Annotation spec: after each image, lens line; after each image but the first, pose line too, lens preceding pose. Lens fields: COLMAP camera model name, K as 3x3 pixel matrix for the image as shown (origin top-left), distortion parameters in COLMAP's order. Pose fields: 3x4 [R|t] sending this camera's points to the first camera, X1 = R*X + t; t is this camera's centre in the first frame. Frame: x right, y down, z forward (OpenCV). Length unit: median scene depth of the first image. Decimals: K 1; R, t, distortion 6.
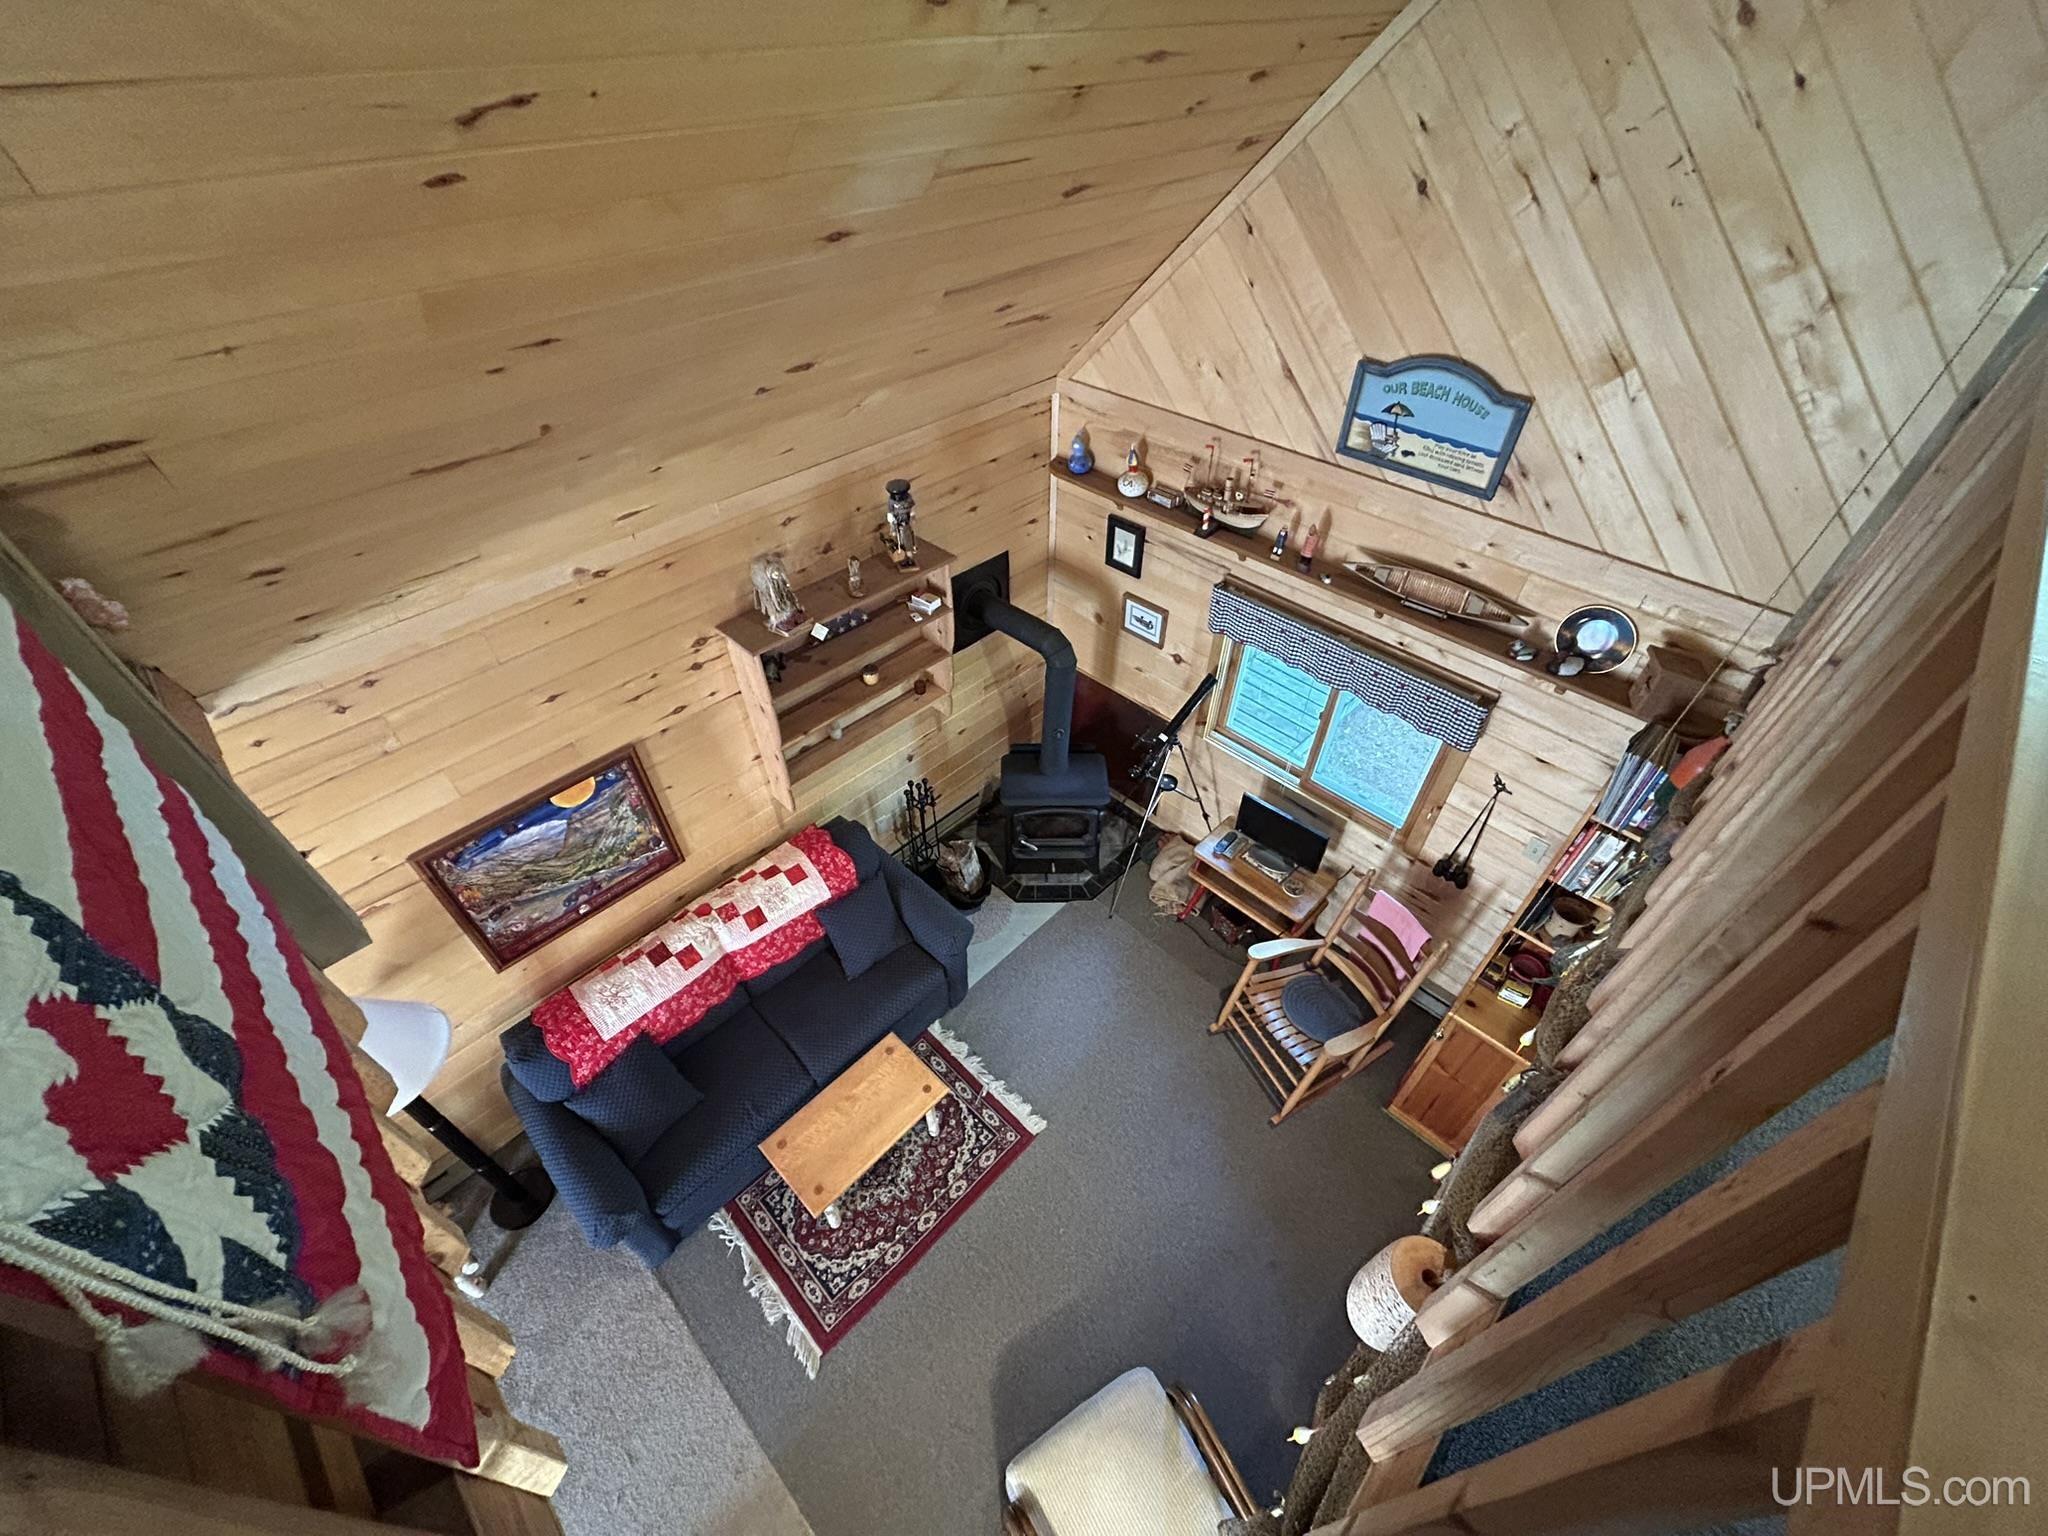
lens RADIAL K [[822.6, 0, 1024.0], [0, 822.6, 768.0], [0, 0, 1]] dist [-0.000773, -0.000139]
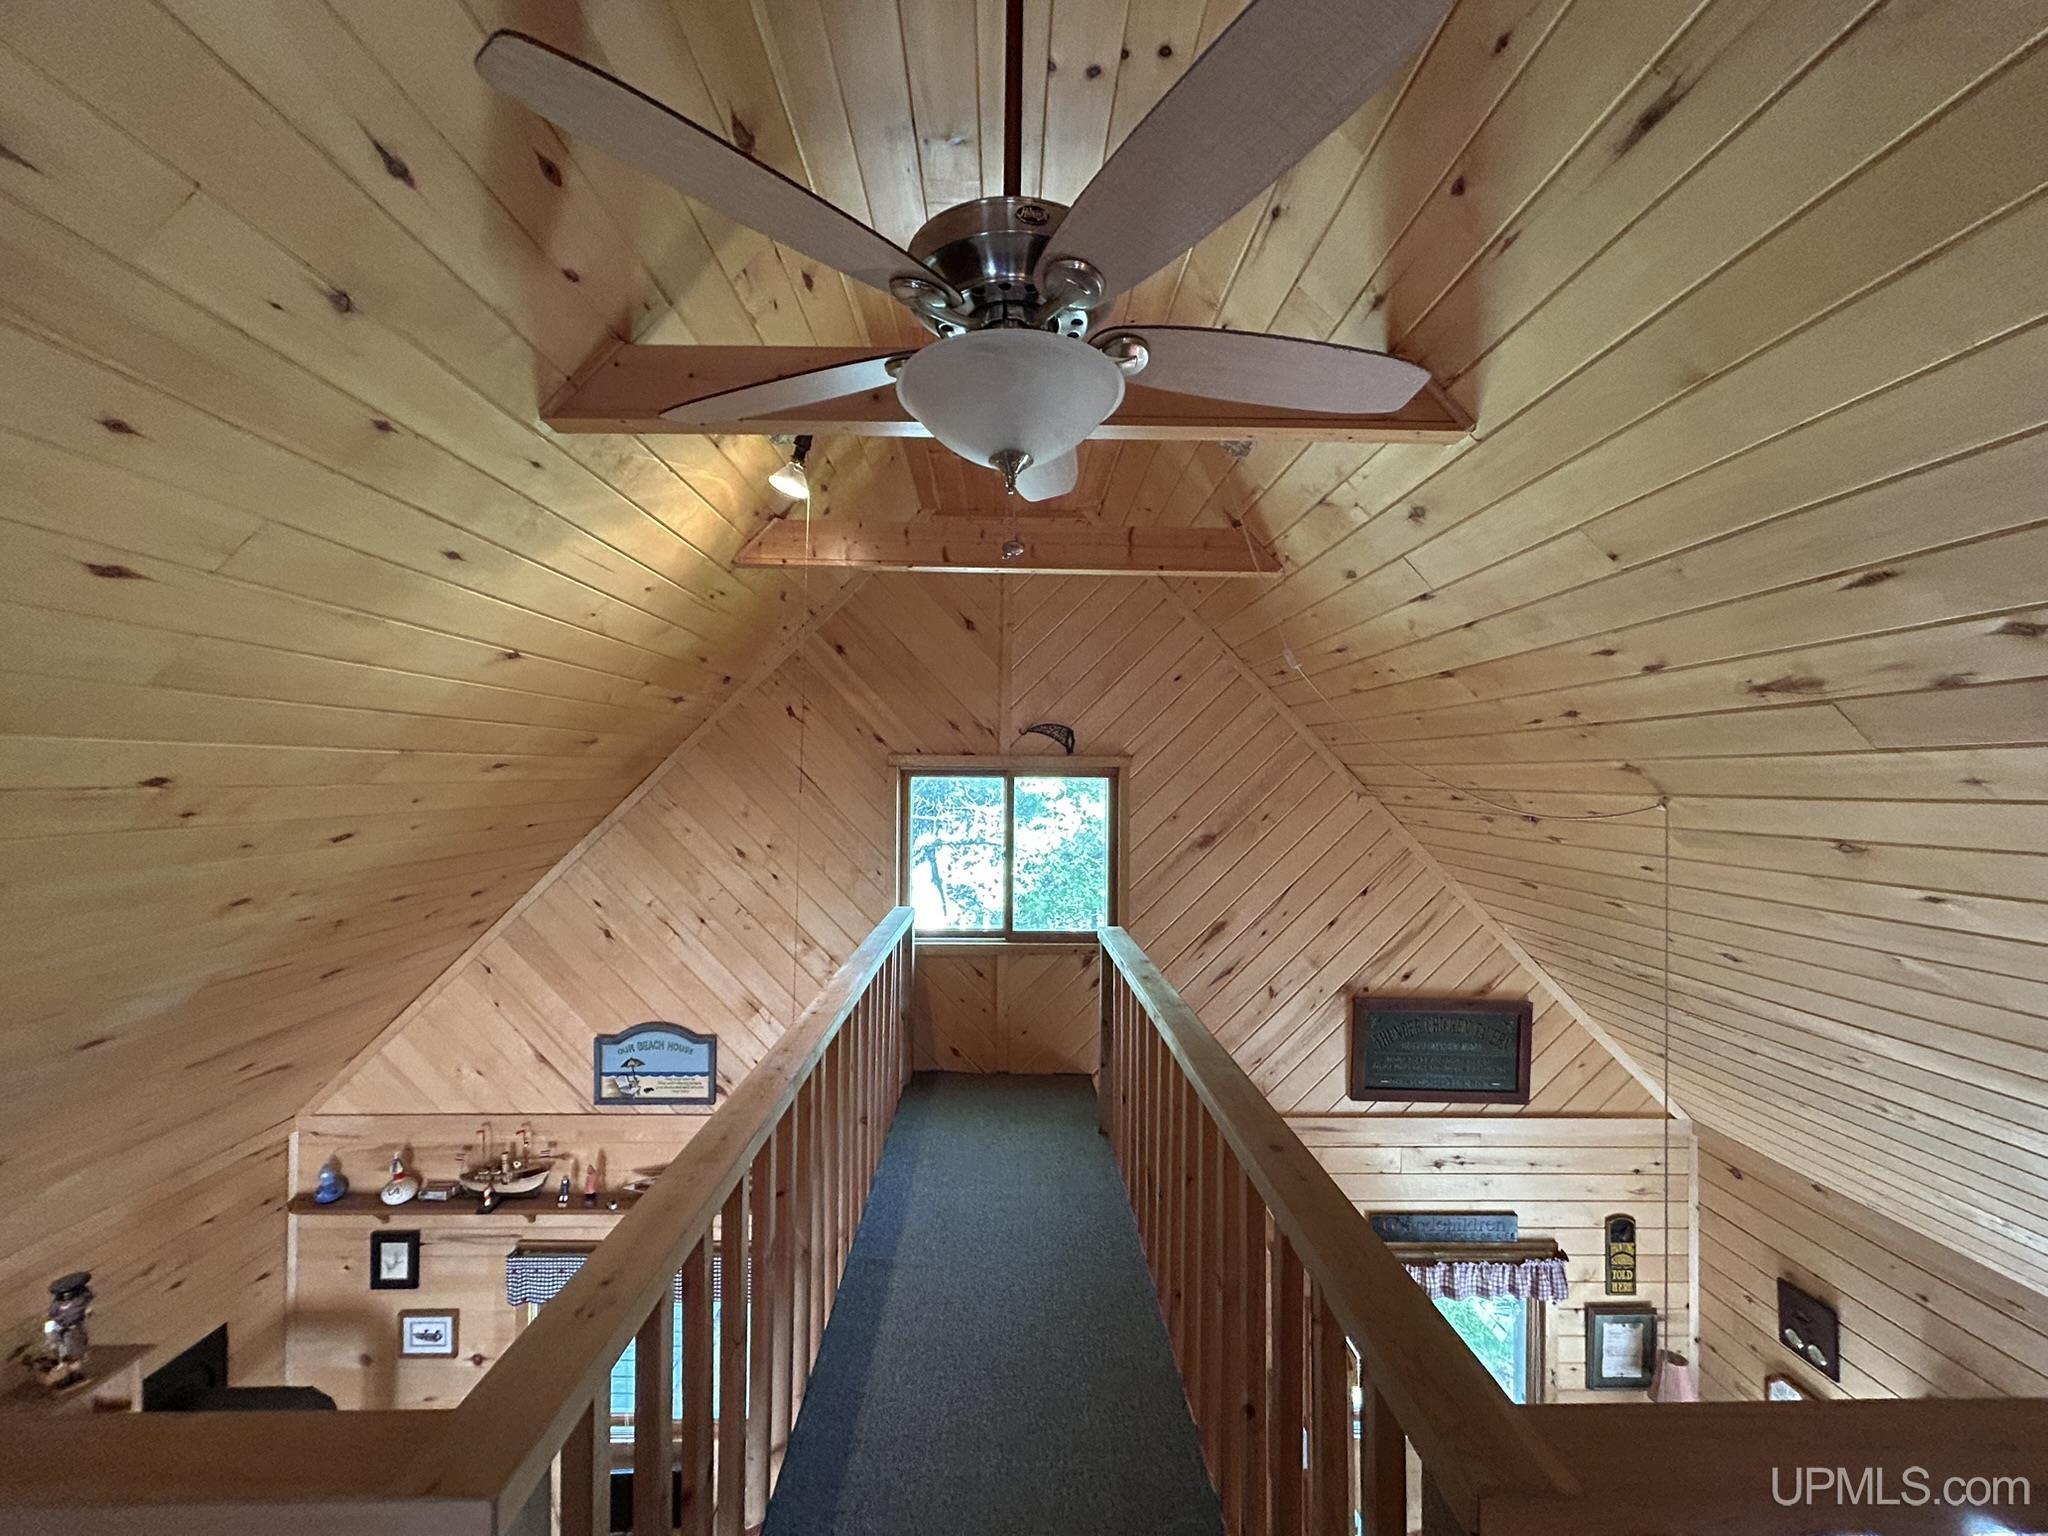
lens RADIAL K [[836.6, 0, 1024.0], [0, 836.6, 768.0], [0, 0, 1]] dist [0.003332, 0.000675]
pose [[0.701808, 0.010269, 0.712292, -0.082740], [0.484202, 0.726530, -0.487548, 0.182428], [-0.522508, 0.687058, 0.504912, -0.346622]]
